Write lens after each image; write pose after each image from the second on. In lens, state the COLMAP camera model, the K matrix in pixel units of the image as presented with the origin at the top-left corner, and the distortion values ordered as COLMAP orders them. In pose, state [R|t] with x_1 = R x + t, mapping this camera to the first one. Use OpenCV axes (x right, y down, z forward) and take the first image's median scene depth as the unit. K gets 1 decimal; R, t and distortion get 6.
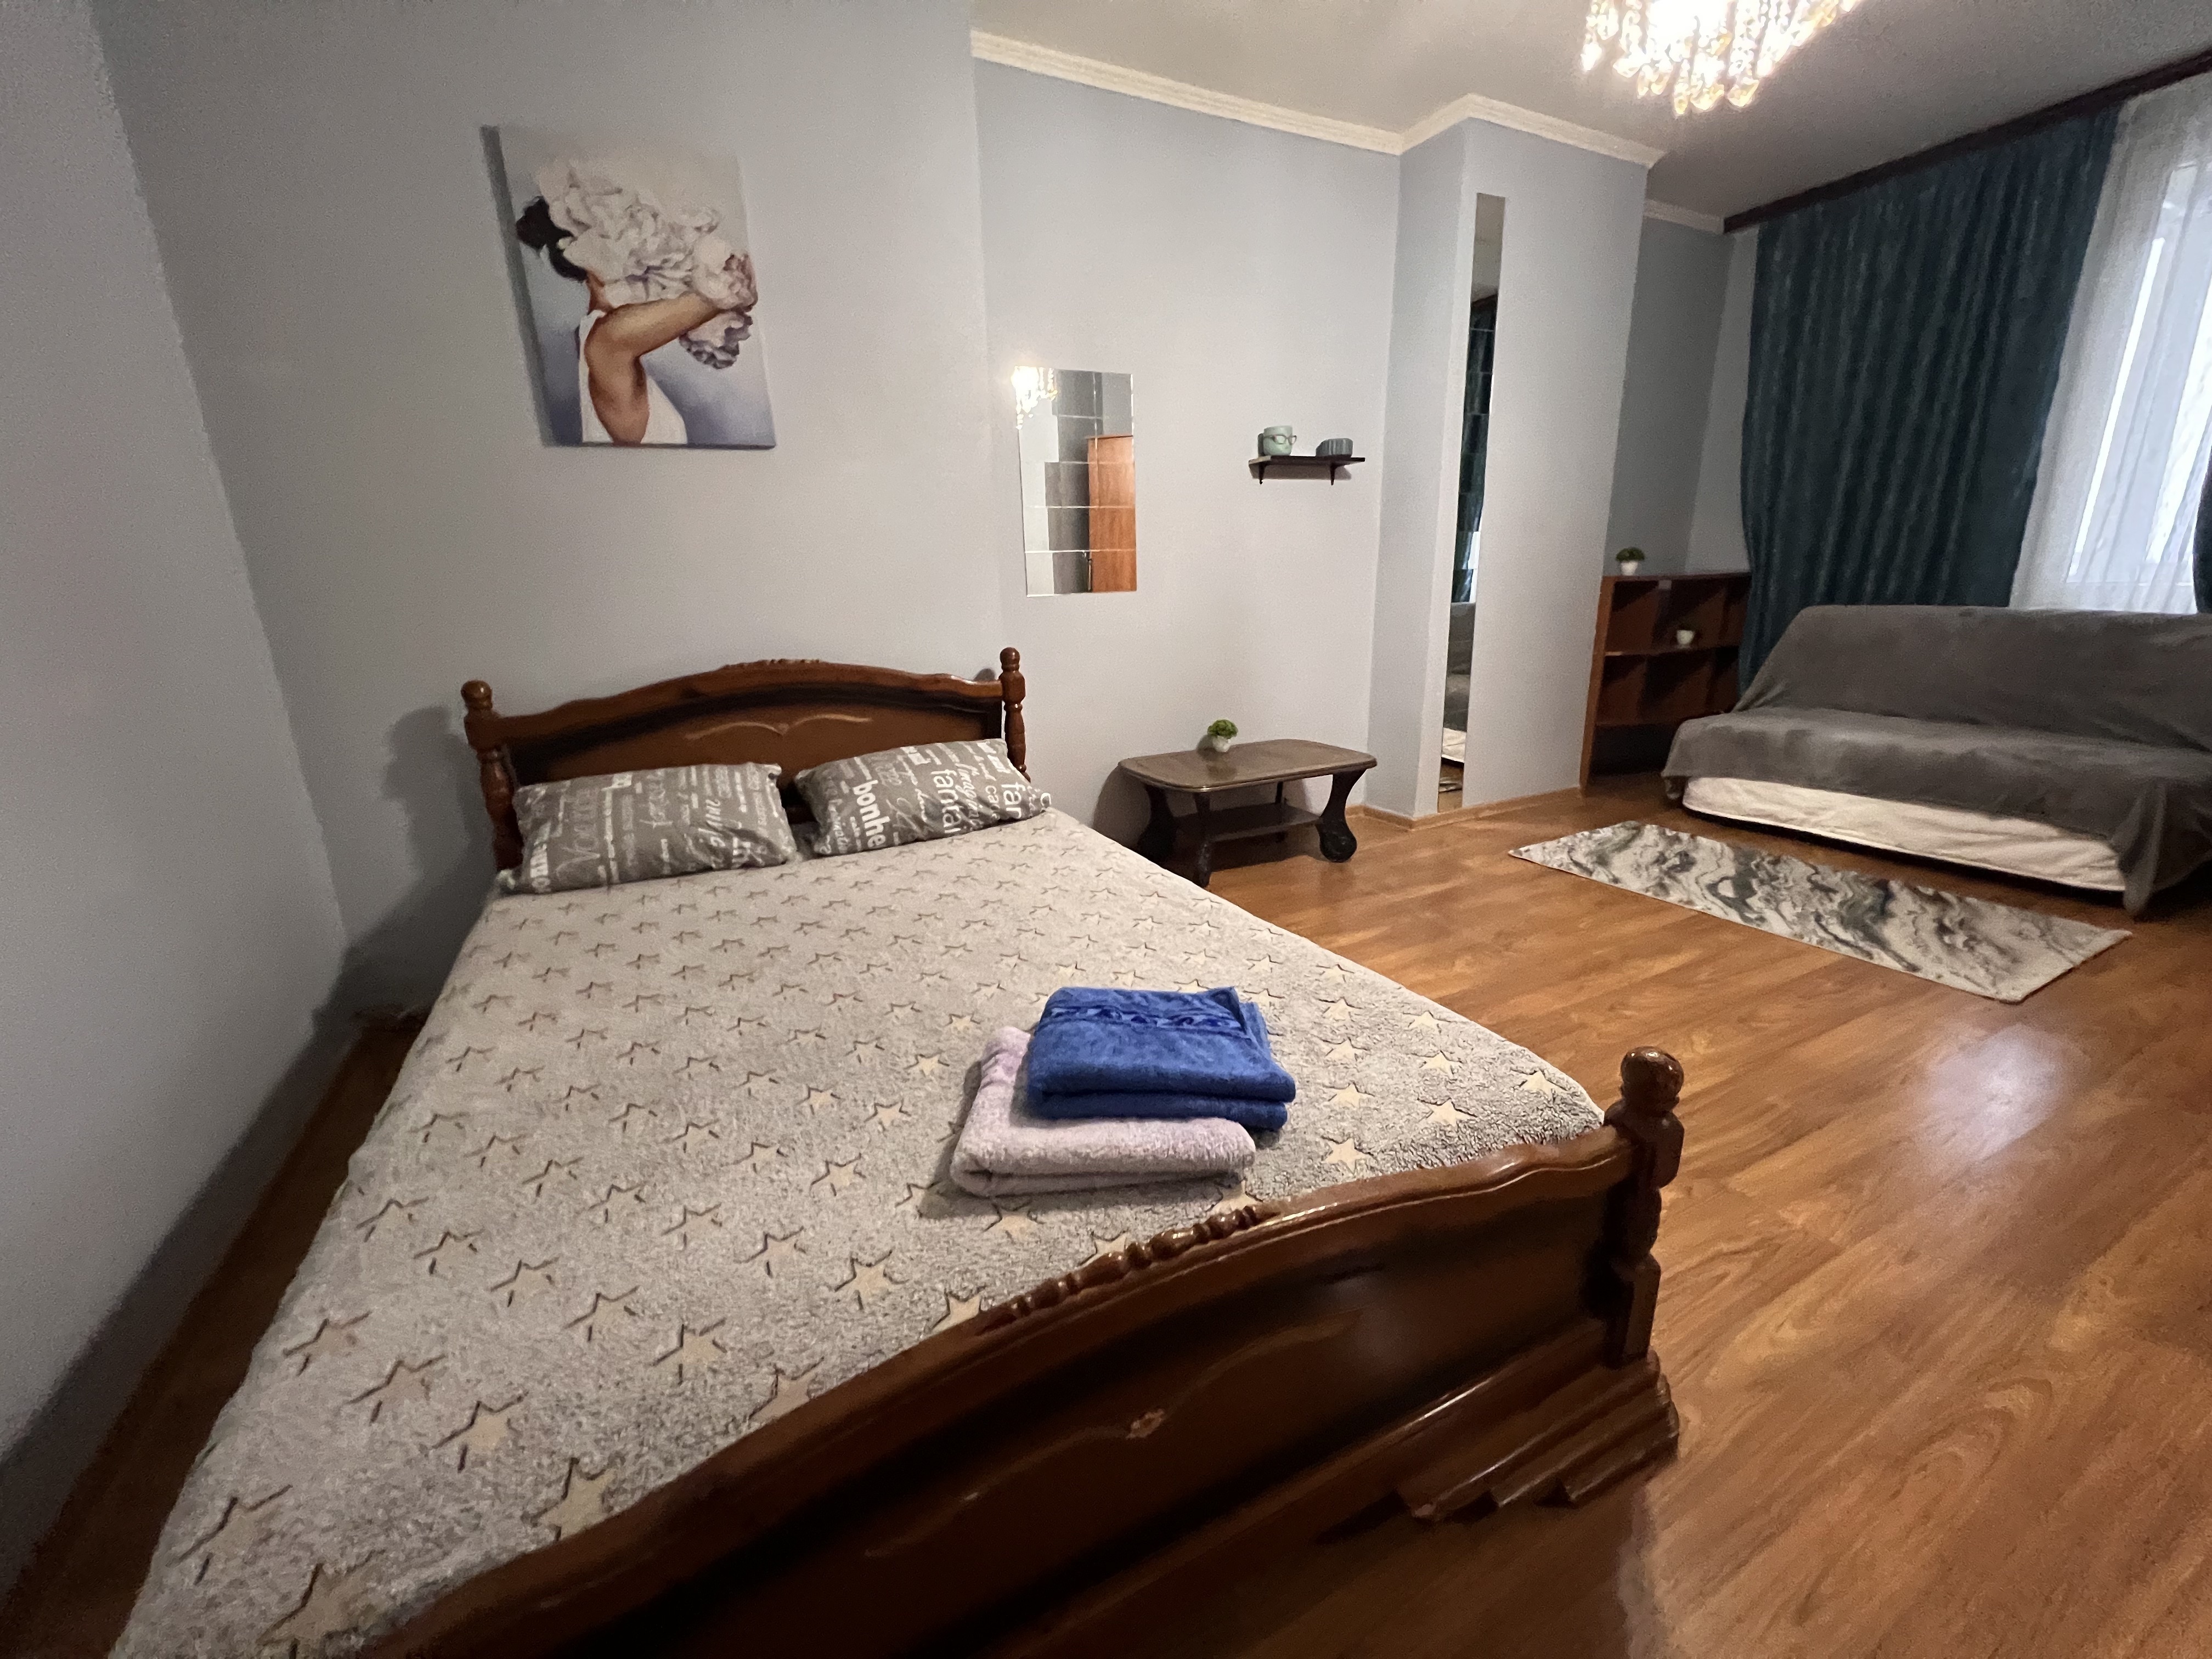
lens RADIAL K [[877.9, 0, 1096.5], [0, 877.9, 827.5], [0, 0, 1]] dist [-0.002869, 0.000467]
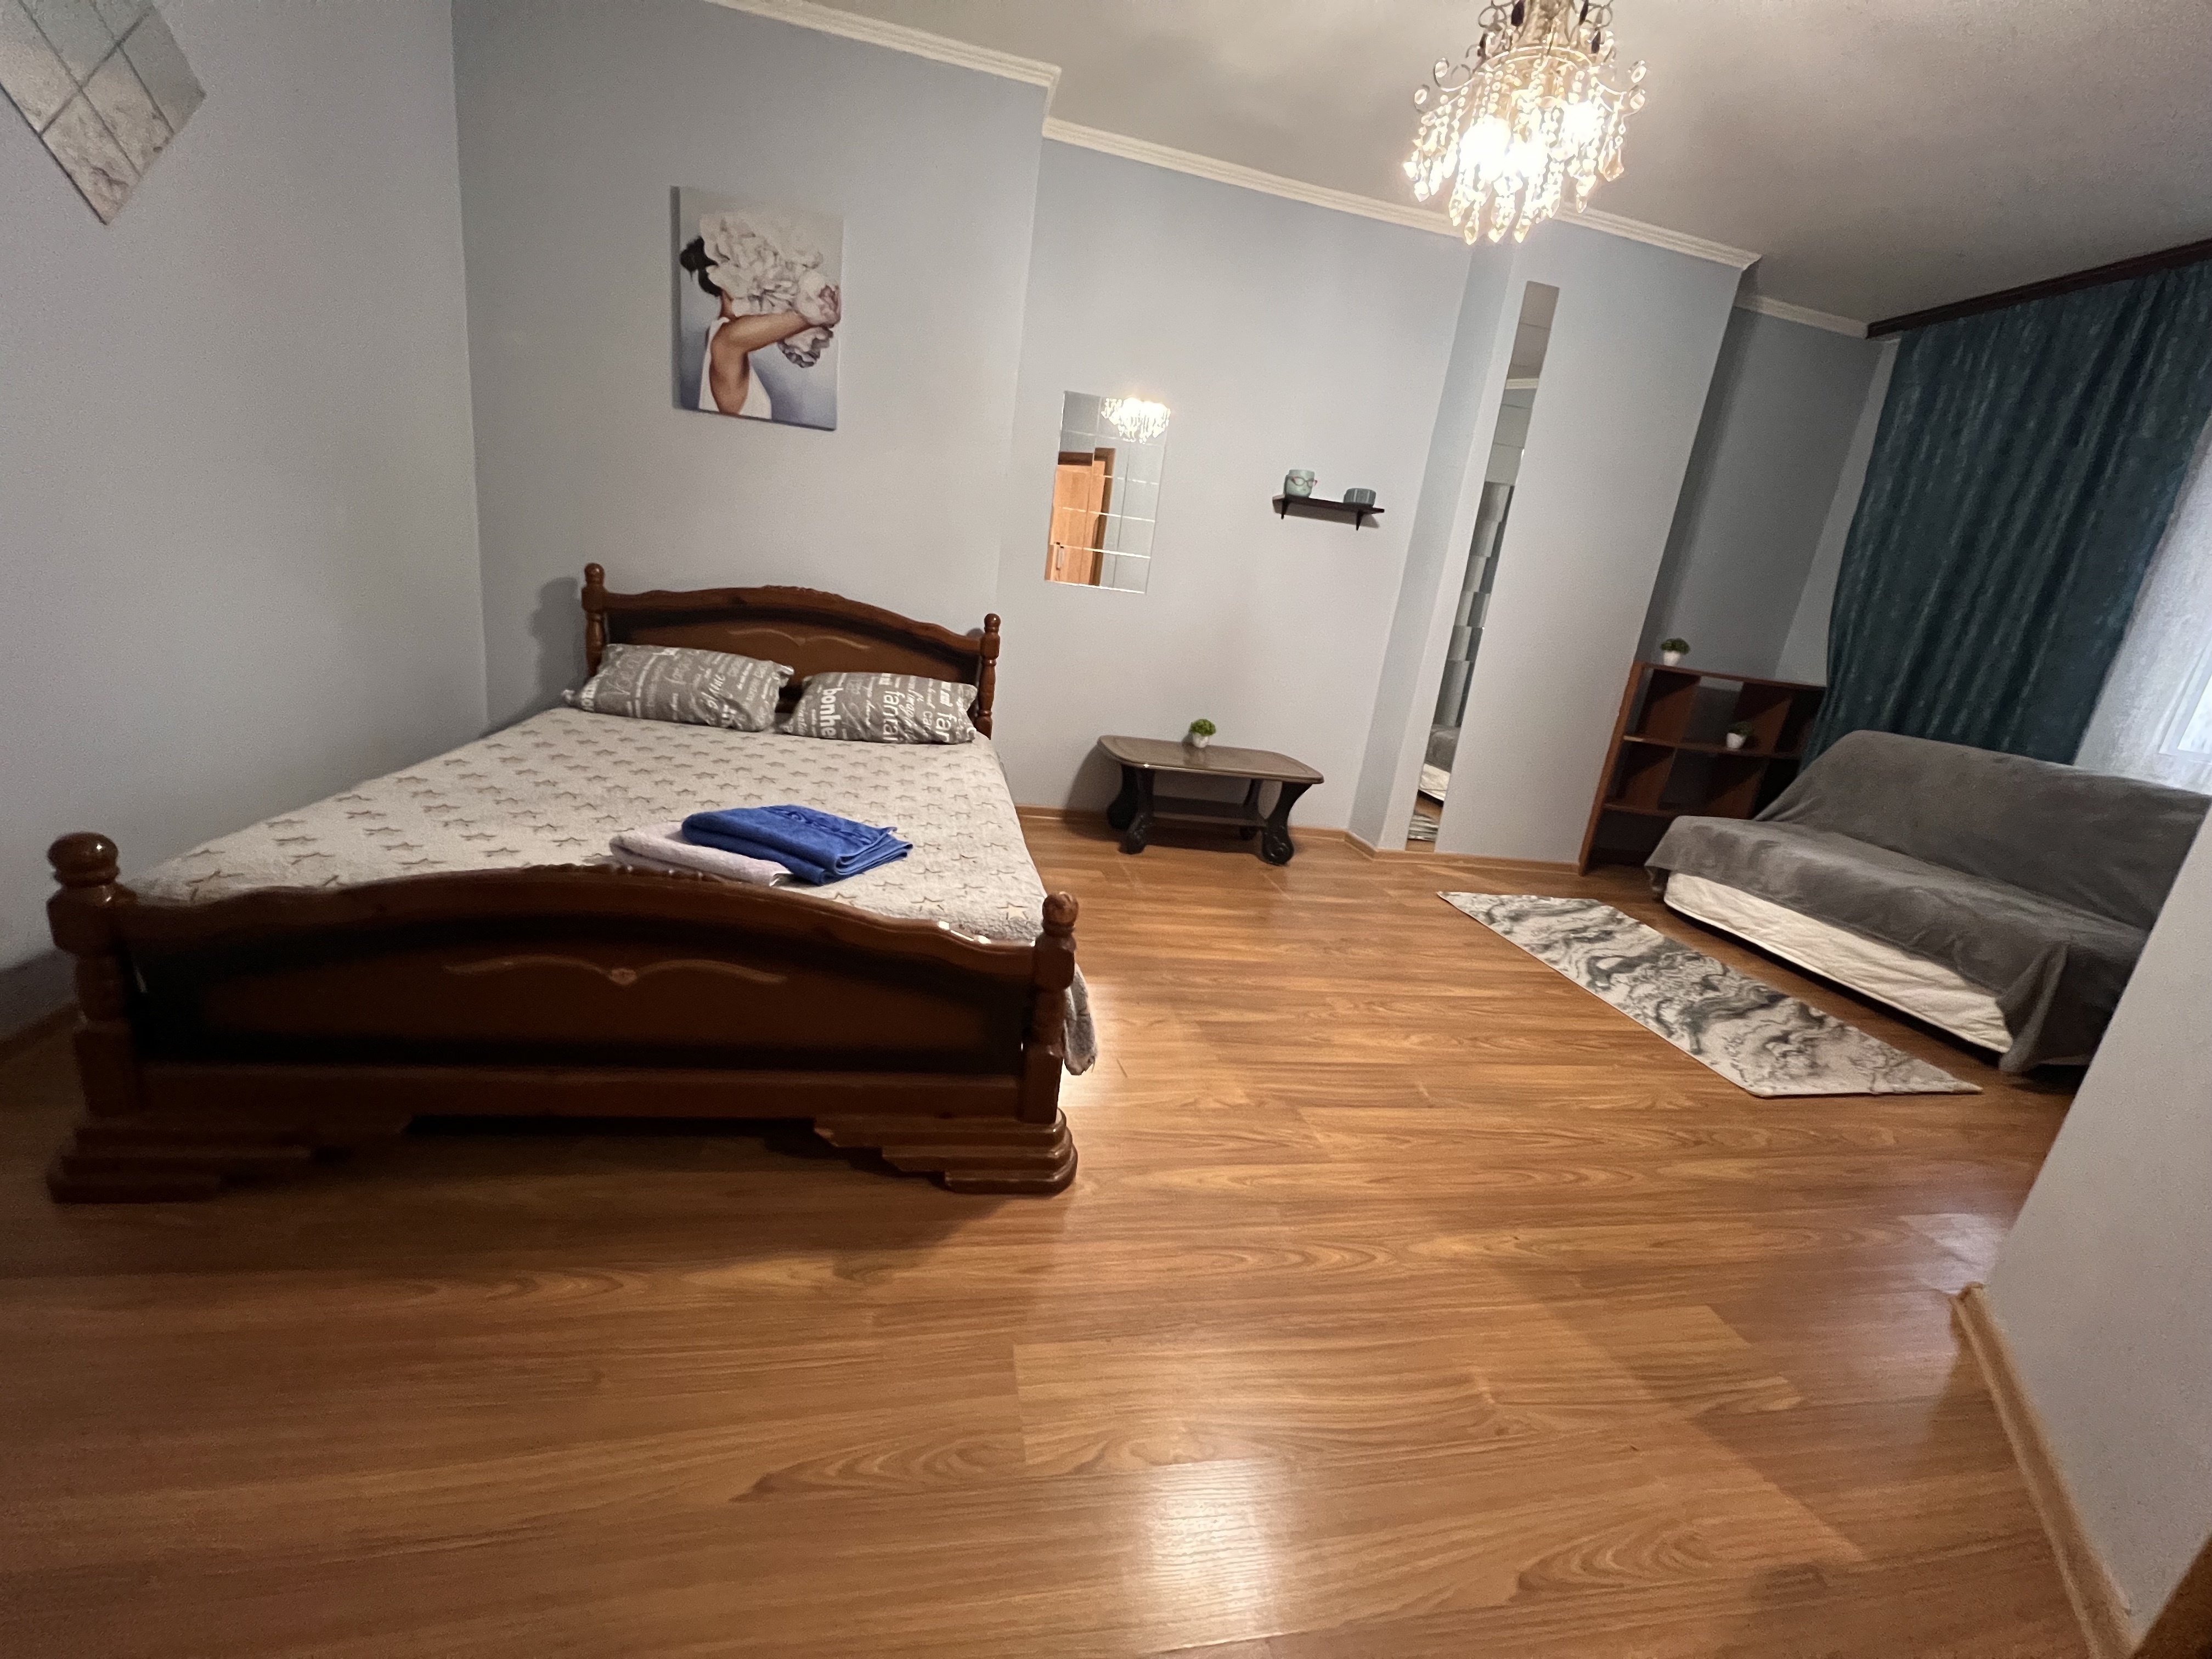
lens RADIAL K [[877.9, 0, 1098.0], [0, 877.9, 826.9], [0, 0, 1]] dist [-0.002869, 0.000467]
pose [[0.950943, 0.218673, -0.218838, 0.413957], [-0.223300, 0.974743, 0.003675, 0.054069], [0.214114, 0.045372, 0.975754, -0.171135]]
